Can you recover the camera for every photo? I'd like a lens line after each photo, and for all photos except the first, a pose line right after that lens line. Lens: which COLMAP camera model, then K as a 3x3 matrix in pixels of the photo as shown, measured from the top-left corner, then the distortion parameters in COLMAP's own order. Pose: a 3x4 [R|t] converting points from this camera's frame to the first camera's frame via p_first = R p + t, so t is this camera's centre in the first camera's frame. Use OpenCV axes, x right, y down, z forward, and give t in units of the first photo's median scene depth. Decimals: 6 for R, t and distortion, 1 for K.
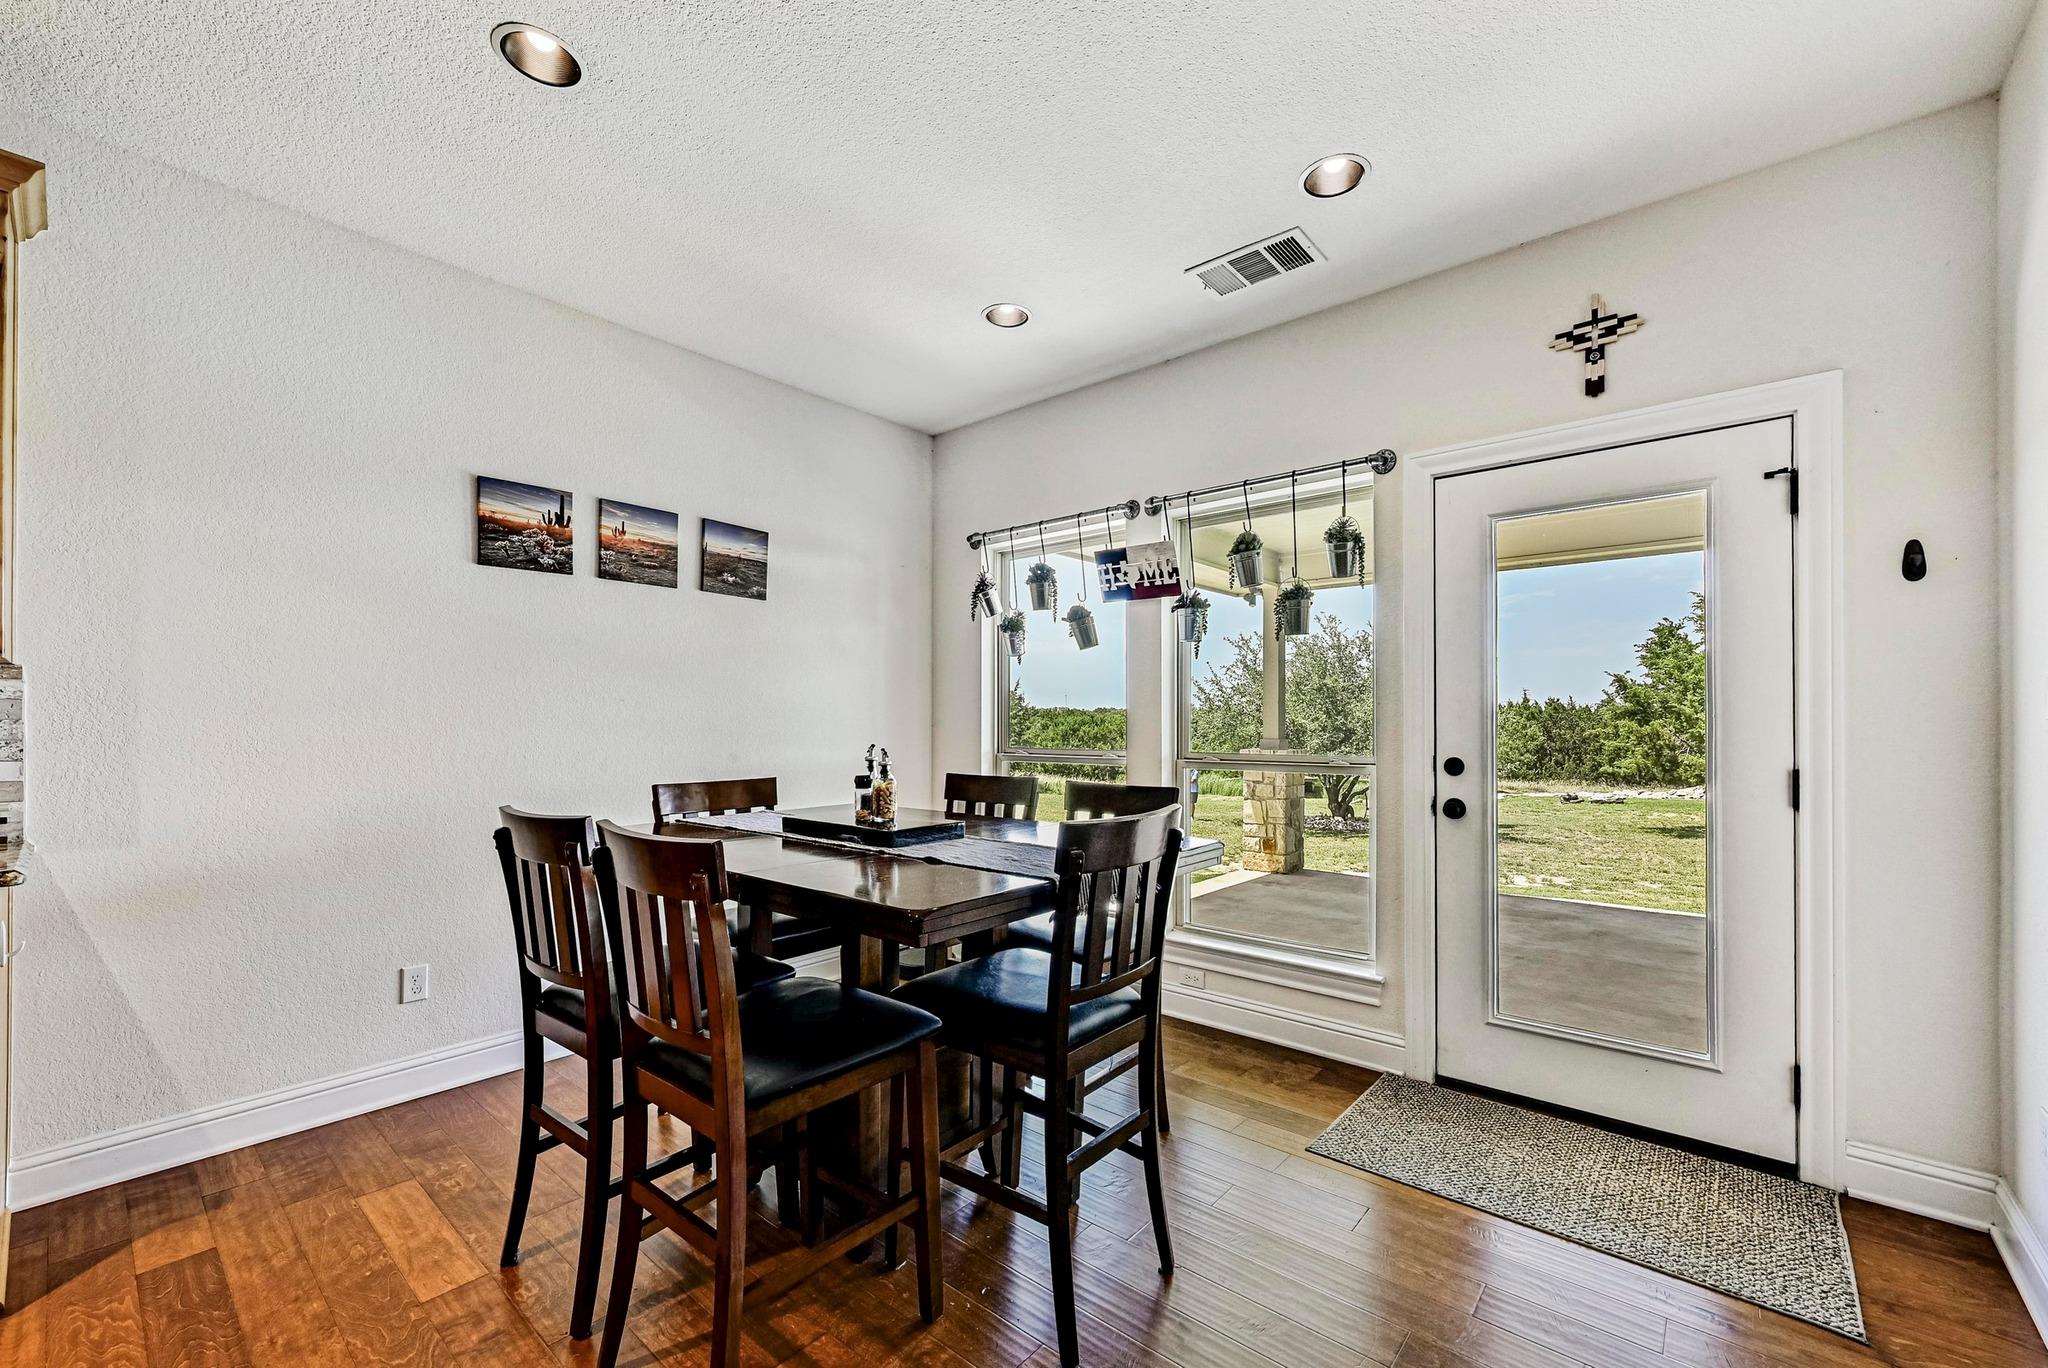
lens RADIAL K [[833.5, 0, 1032.1], [0, 833.5, 717.4], [0, 0, 1]] dist [-0.001450, 0.001424]
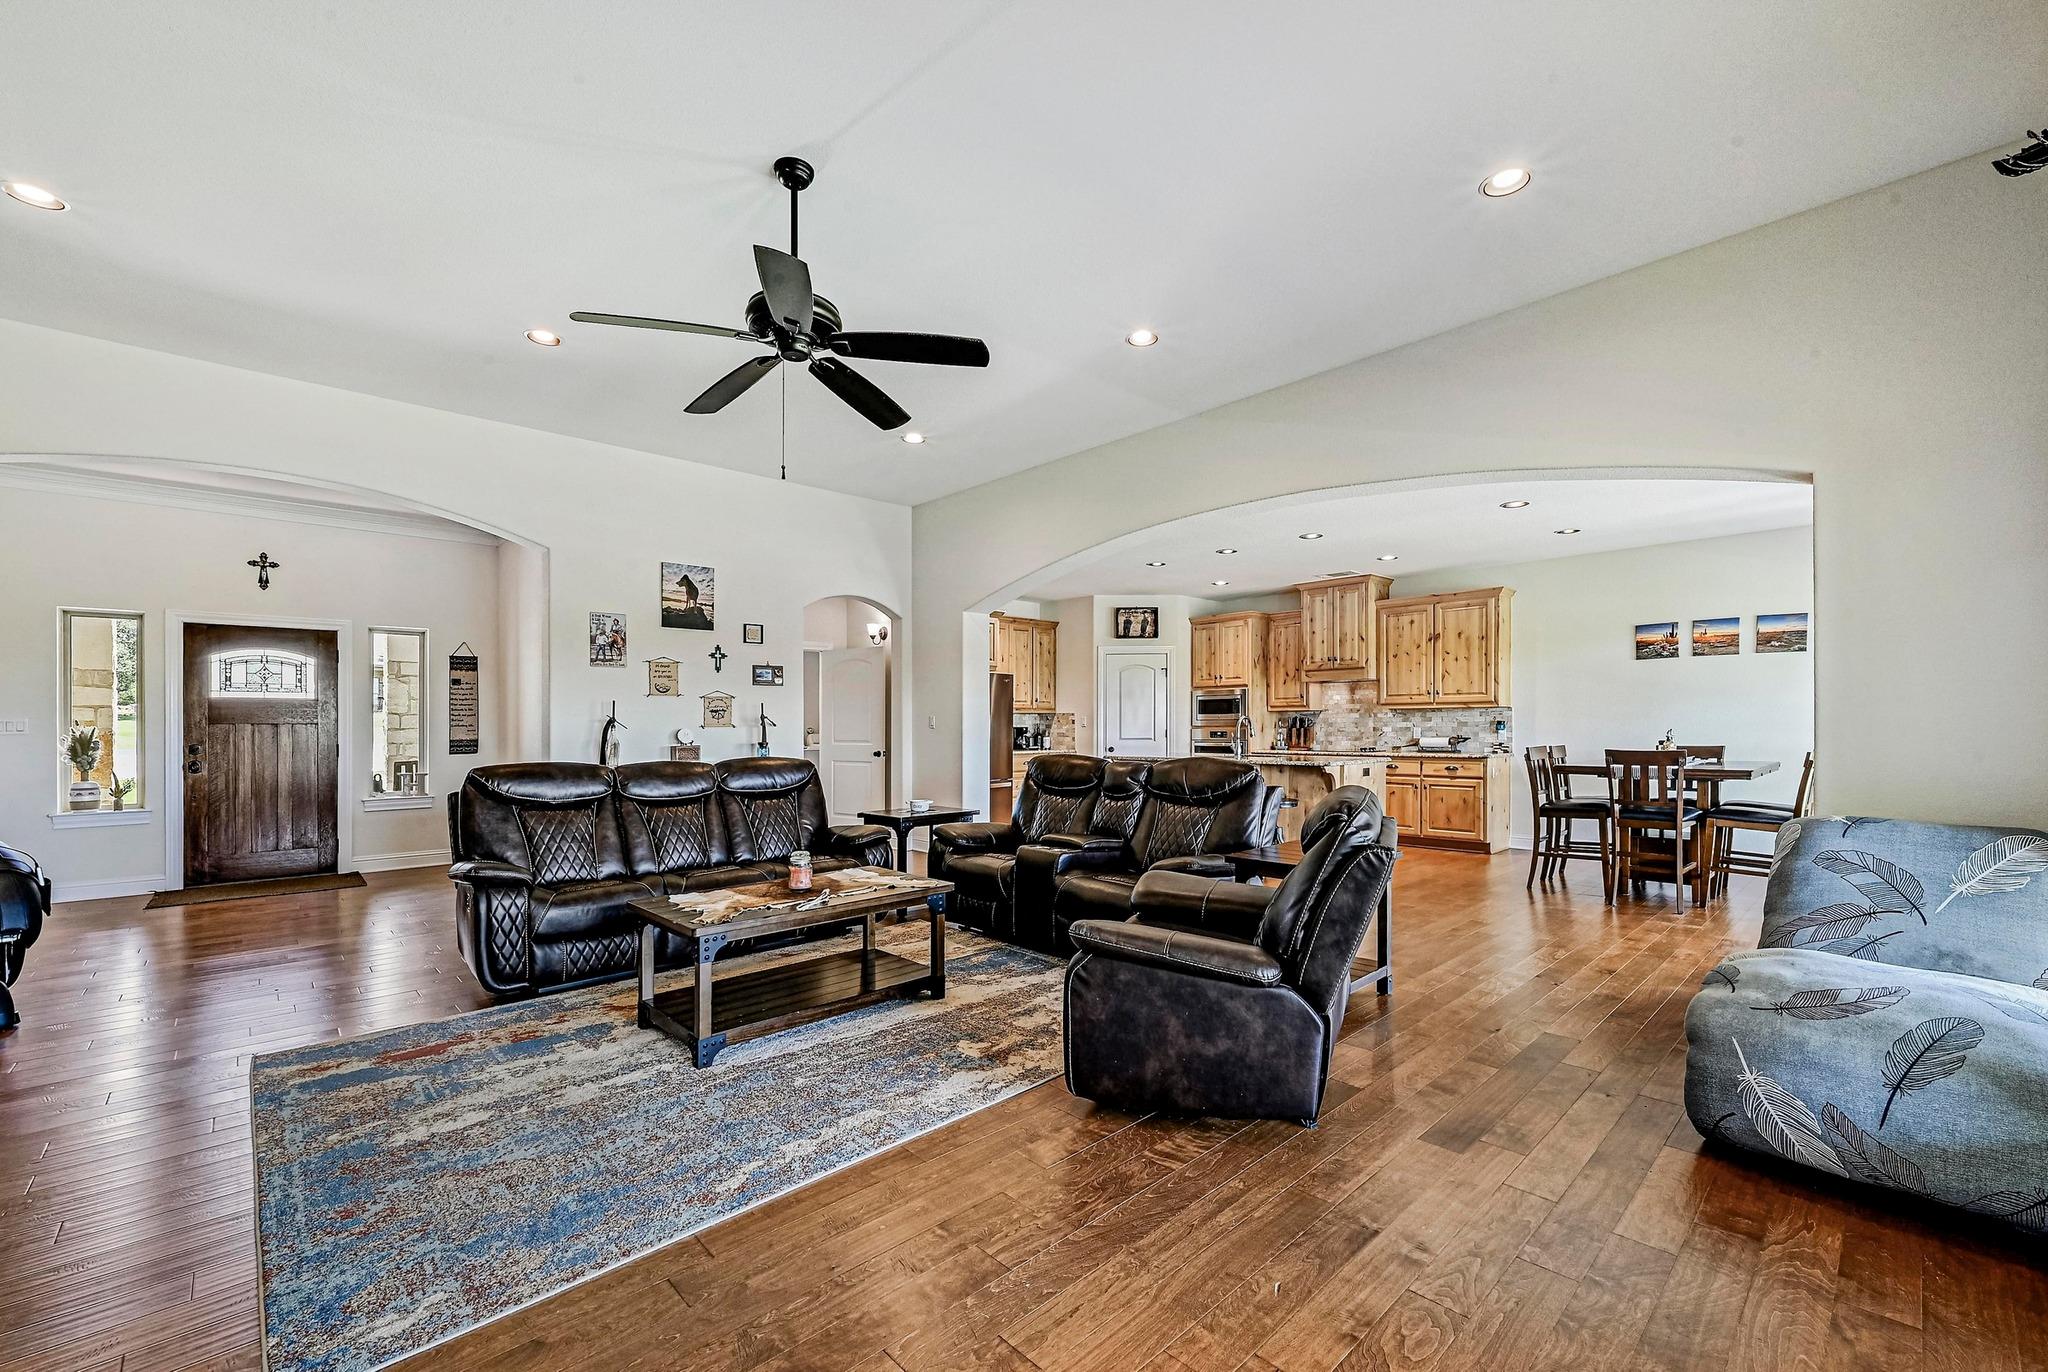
lens RADIAL K [[833.5, 0, 1022.6], [0, 833.5, 742.1], [0, 0, 1]] dist [-0.001450, 0.001424]
pose [[-0.124555, 0.020016, -0.992011, 1.927431], [0.009973, 0.999771, 0.018921, 0.002912], [0.992163, -0.007537, -0.124726, -0.510294]]
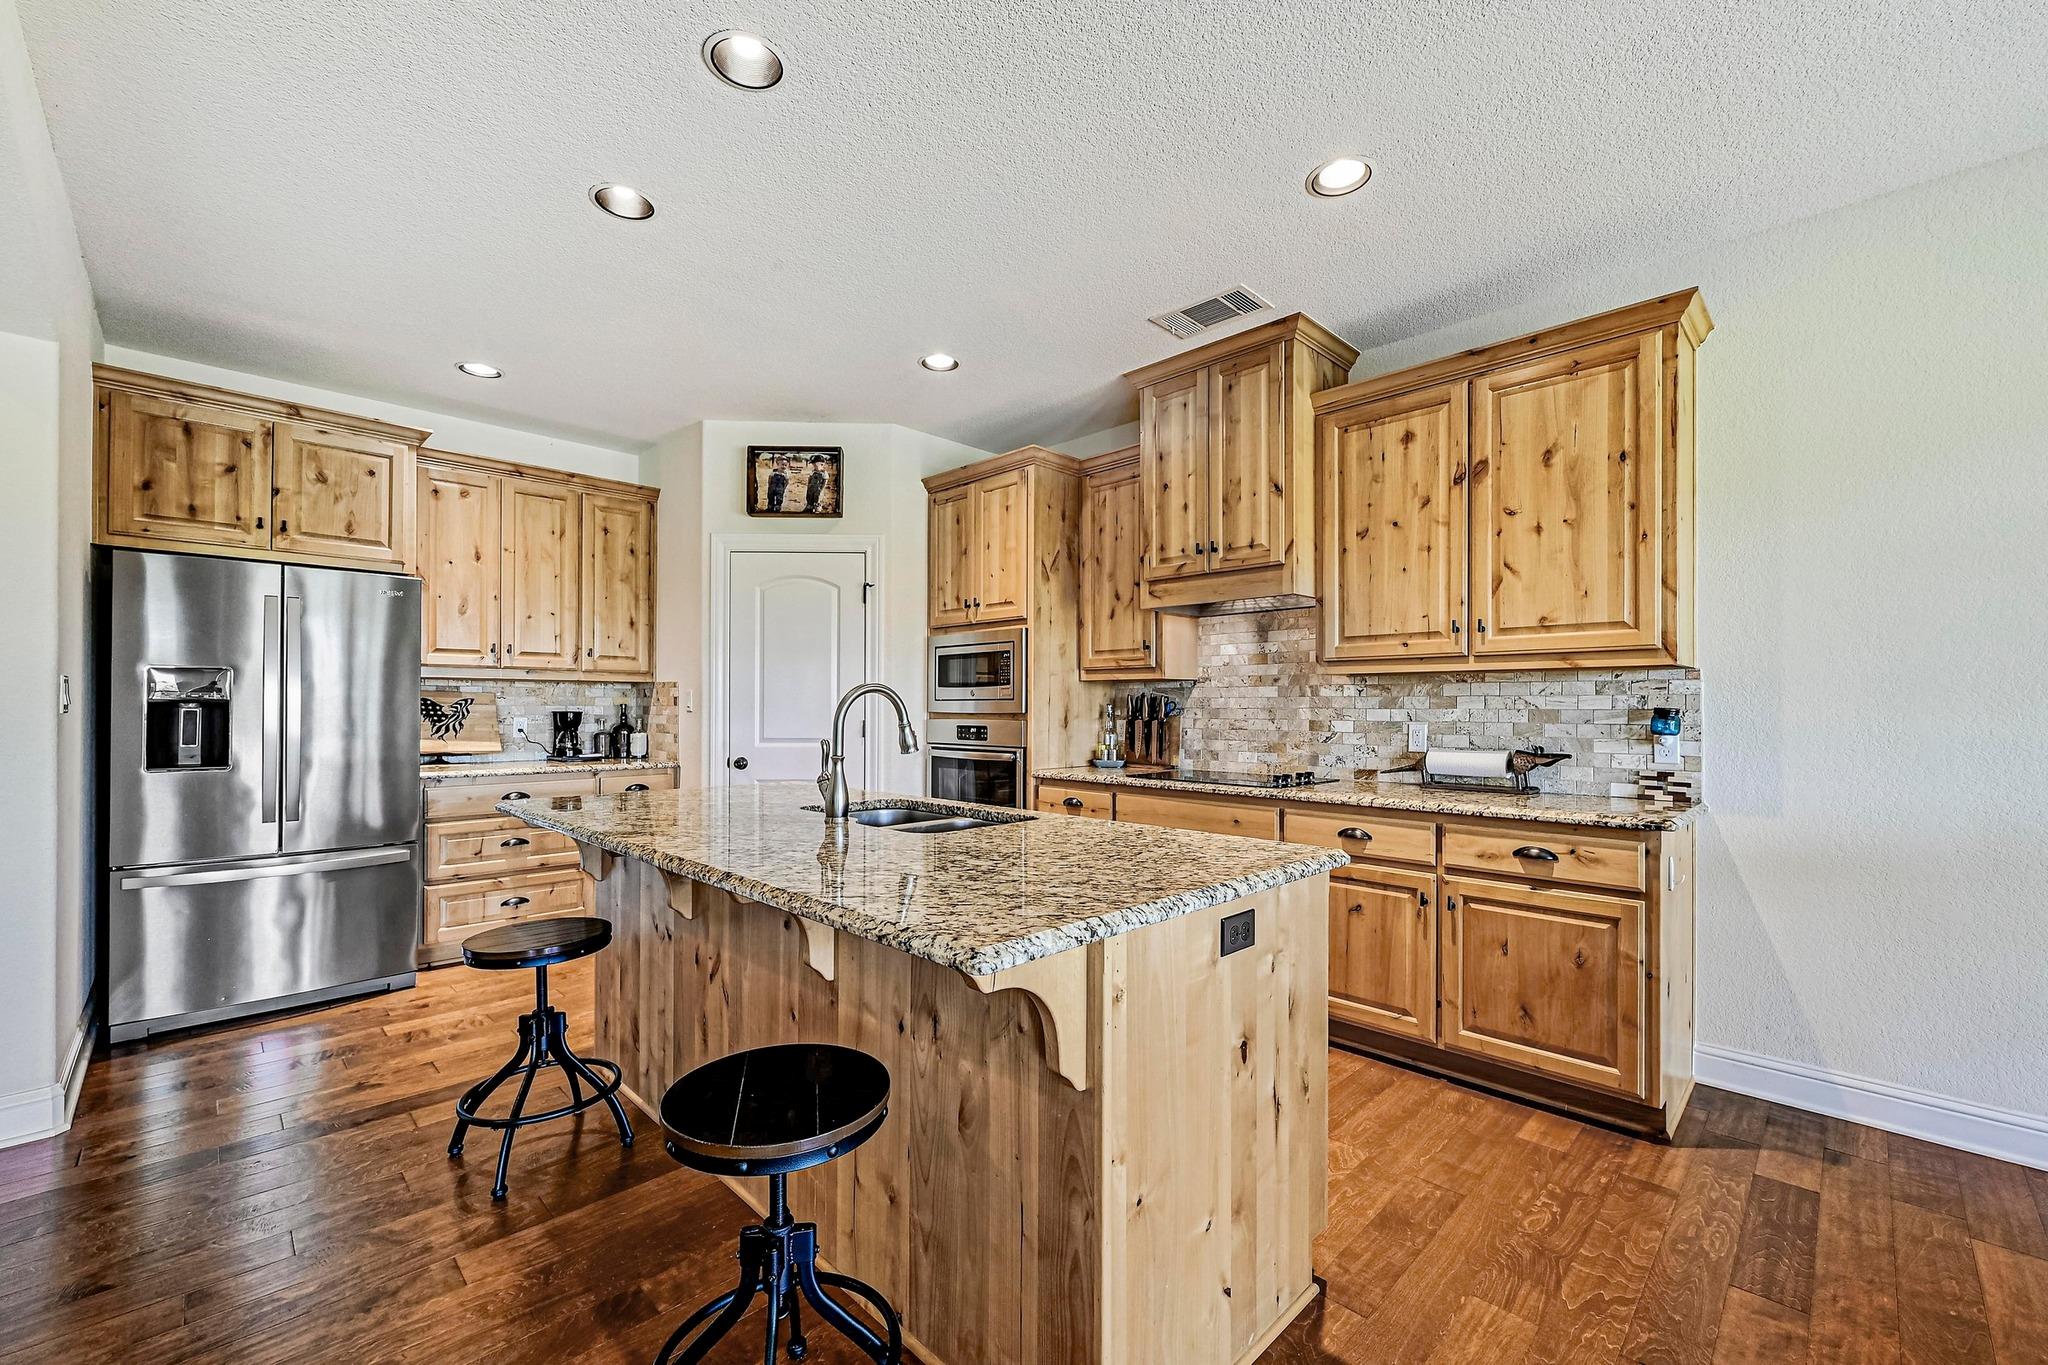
lens RADIAL K [[833.5, 0, 1033.9], [0, 833.5, 703.6], [0, 0, 1]] dist [-0.001450, 0.001424]
pose [[-0.075210, -0.005850, -0.997151, 0.116406], [0.000198, 0.999983, -0.005881, 0.000314], [0.997168, -0.000640, -0.075208, 0.034674]]
